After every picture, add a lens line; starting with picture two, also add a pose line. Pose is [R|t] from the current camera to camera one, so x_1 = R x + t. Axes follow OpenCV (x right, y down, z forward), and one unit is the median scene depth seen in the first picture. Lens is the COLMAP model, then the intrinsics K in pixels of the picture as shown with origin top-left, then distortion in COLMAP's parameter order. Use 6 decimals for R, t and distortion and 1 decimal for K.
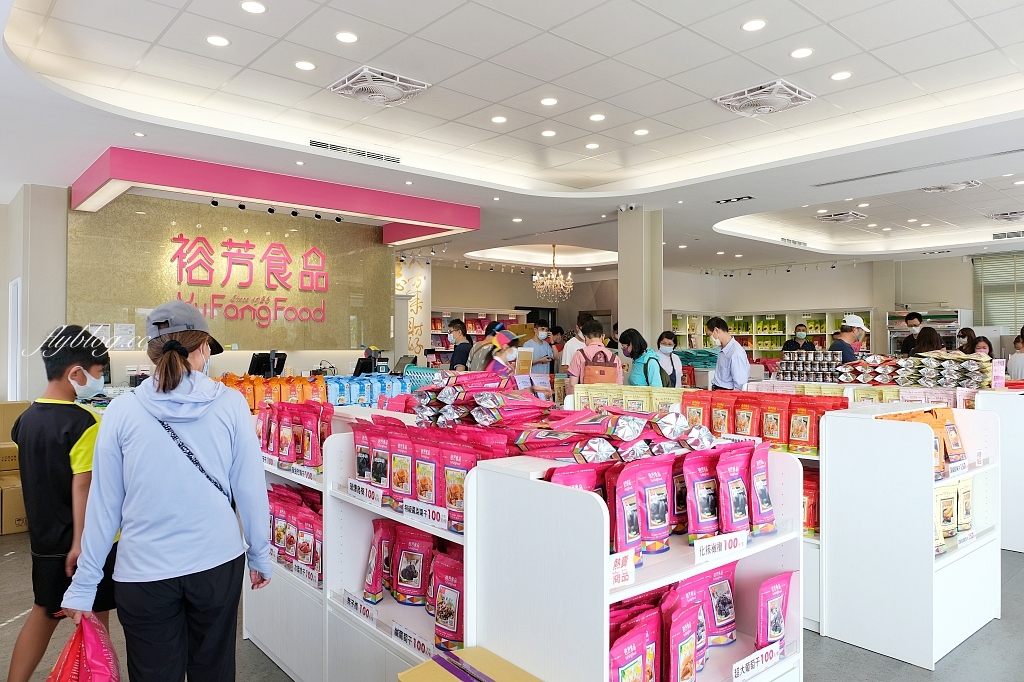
lens RADIAL K [[722.3, 0, 511.7], [0, 722.3, 344.9], [0, 0, 1]] dist [0.005380, -0.000983]
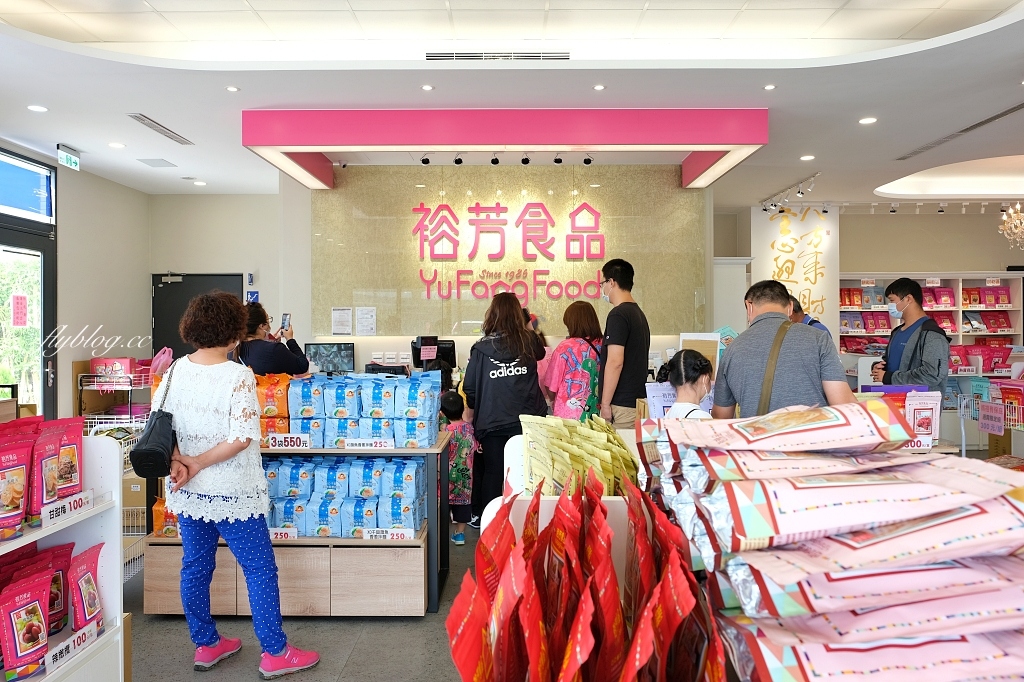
lens RADIAL K [[775.2, 0, 514.3], [0, 775.2, 334.5], [0, 0, 1]] dist [-0.021564, 0.003182]
pose [[0.748516, -0.000762, -0.663117, 0.231656], [0.007009, 0.999953, 0.006763, 0.000292], [0.663080, -0.009710, 0.748486, 0.343721]]
